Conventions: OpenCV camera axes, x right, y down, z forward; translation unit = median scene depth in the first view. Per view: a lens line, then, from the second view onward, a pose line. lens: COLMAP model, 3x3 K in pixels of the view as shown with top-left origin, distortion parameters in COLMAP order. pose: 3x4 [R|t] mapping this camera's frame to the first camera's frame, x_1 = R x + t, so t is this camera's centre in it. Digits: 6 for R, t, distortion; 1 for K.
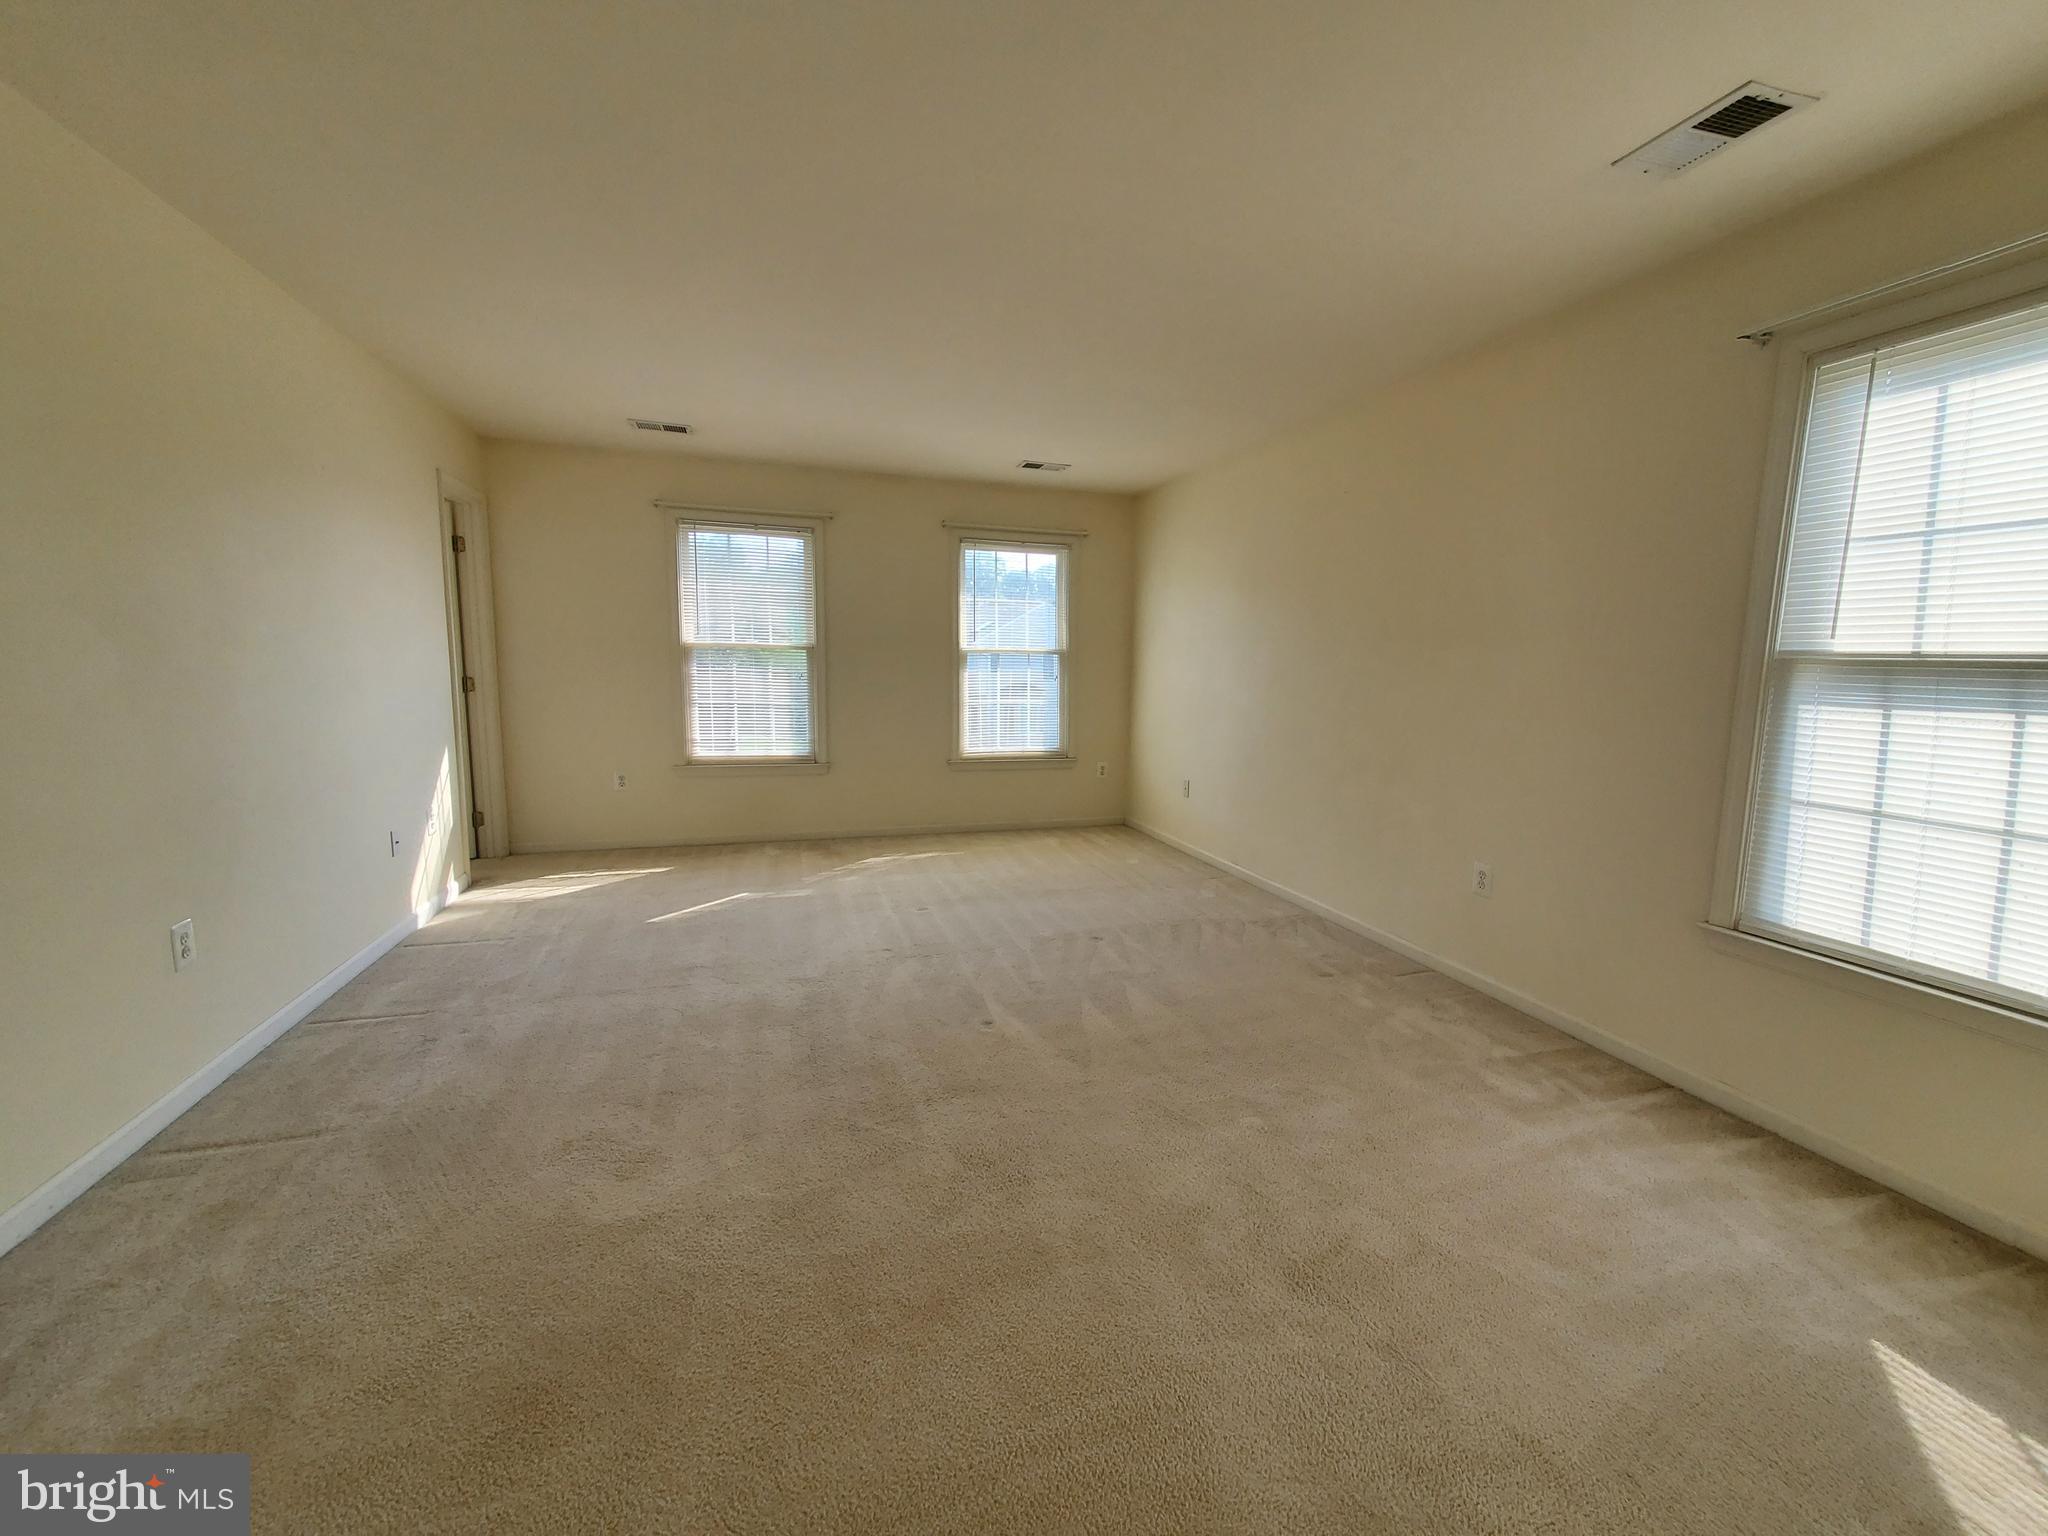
lens RADIAL K [[808.8, 0, 1023.6], [0, 808.8, 770.3], [0, 0, 1]] dist [0.004124, 0.000512]
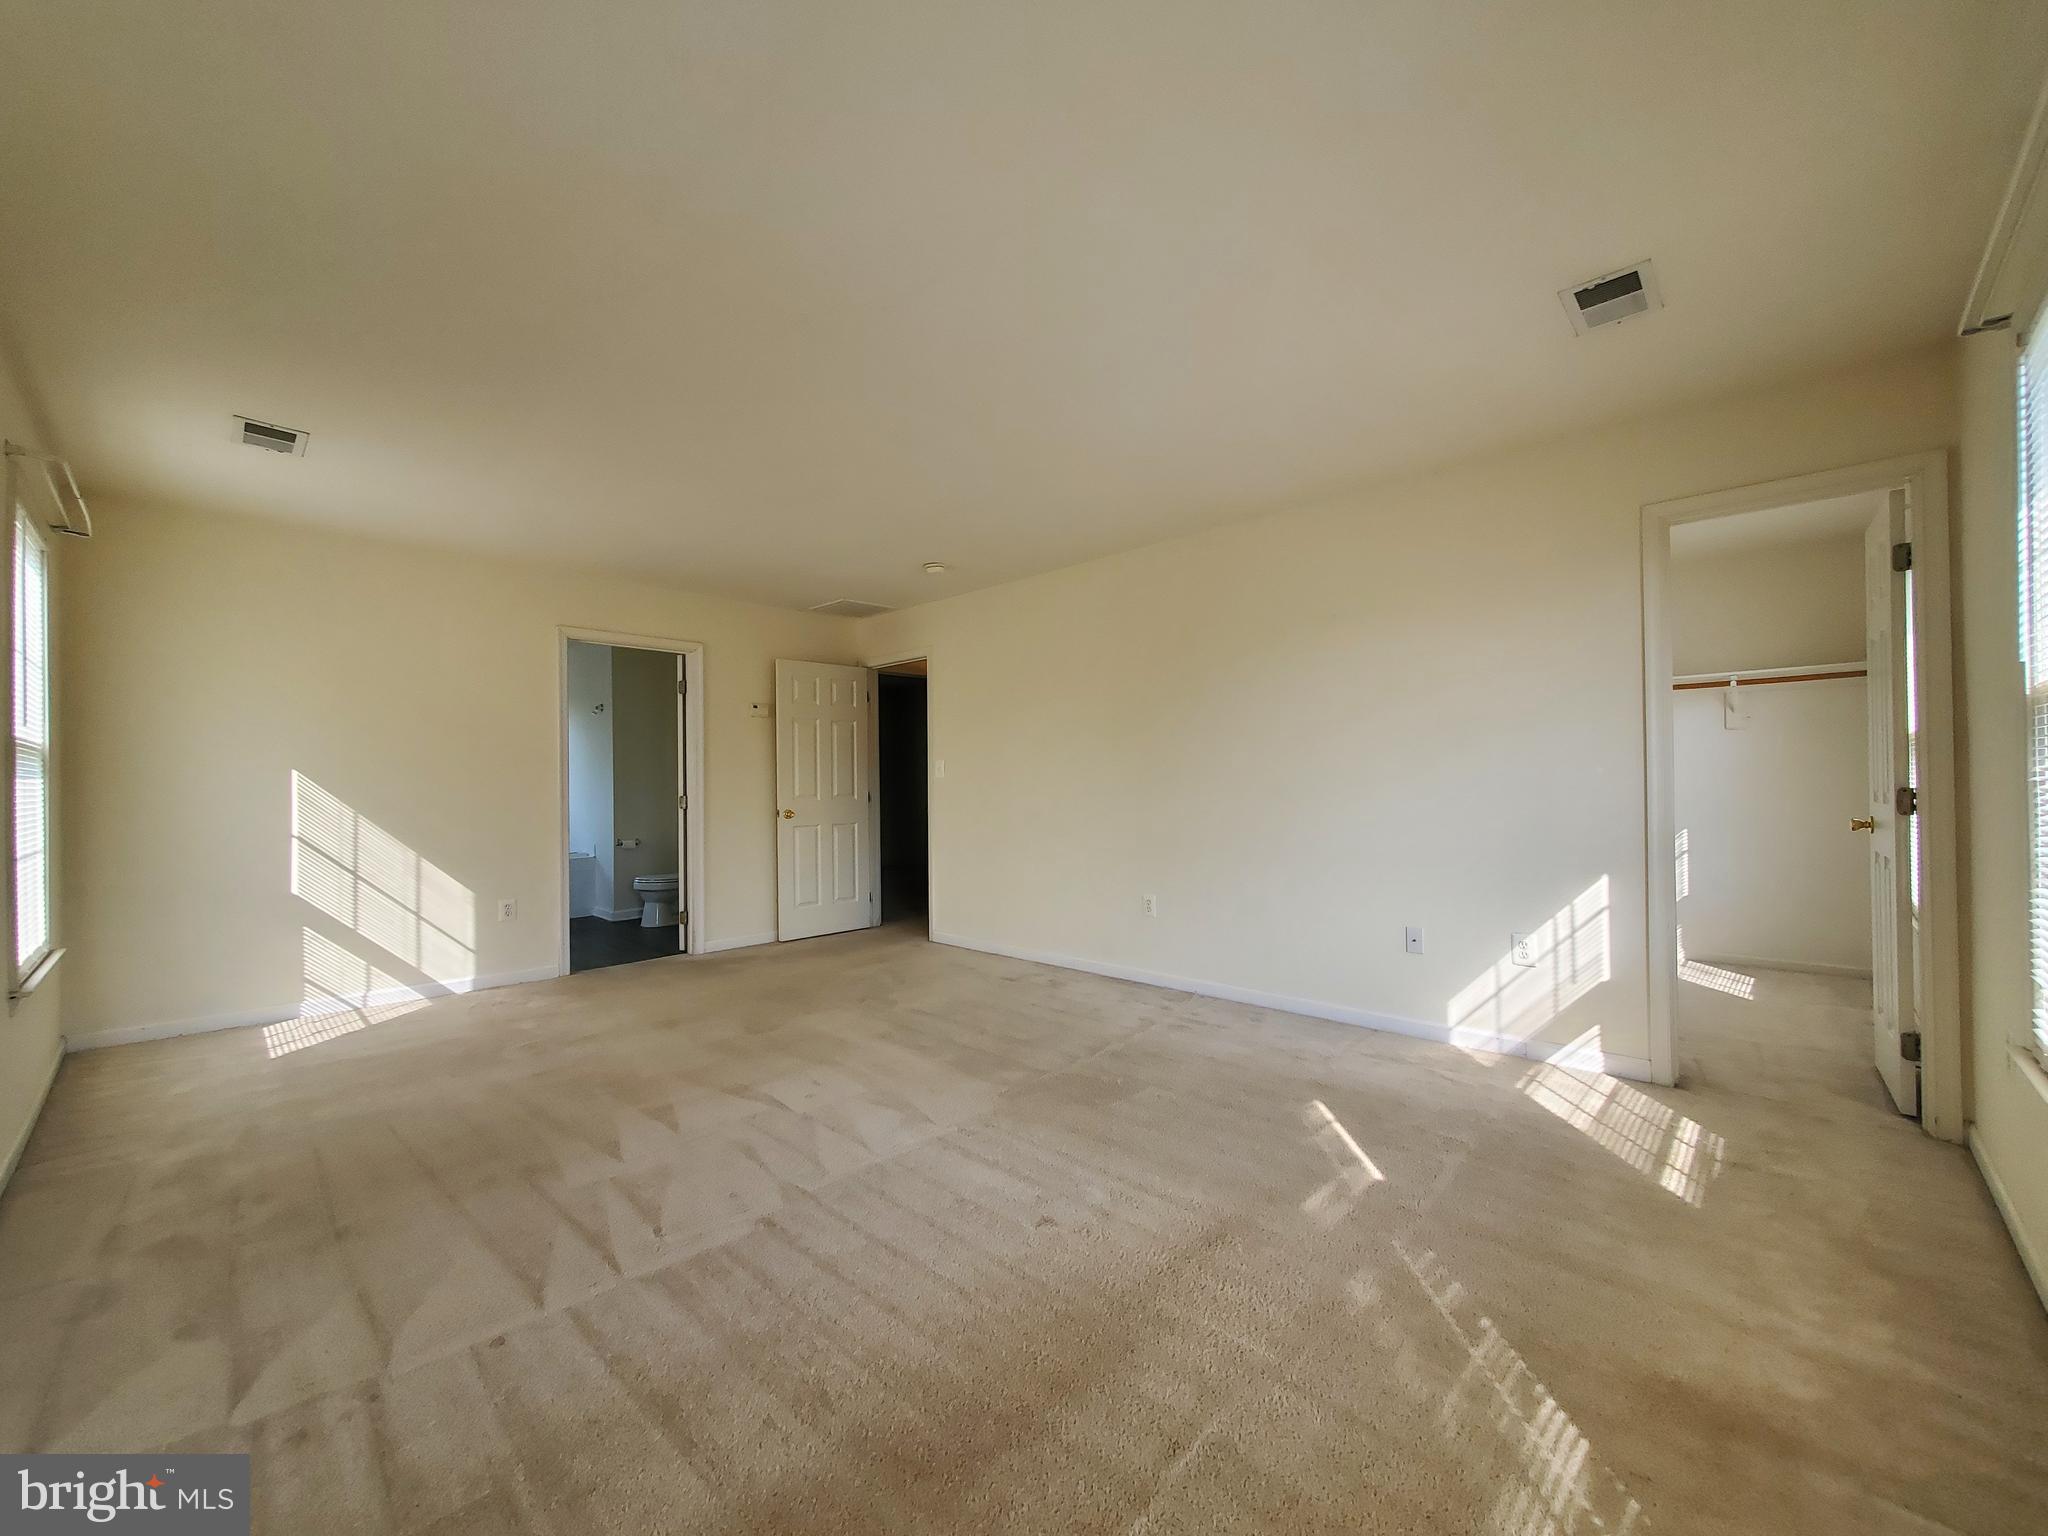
lens RADIAL K [[808.8, 0, 1030.7], [0, 808.8, 769.1], [0, 0, 1]] dist [0.004124, 0.000512]
pose [[-0.865955, -0.021725, -0.499650, 0.124009], [-0.076288, 0.993103, 0.089036, -0.135371], [0.494269, 0.115219, -0.861640, 1.189582]]
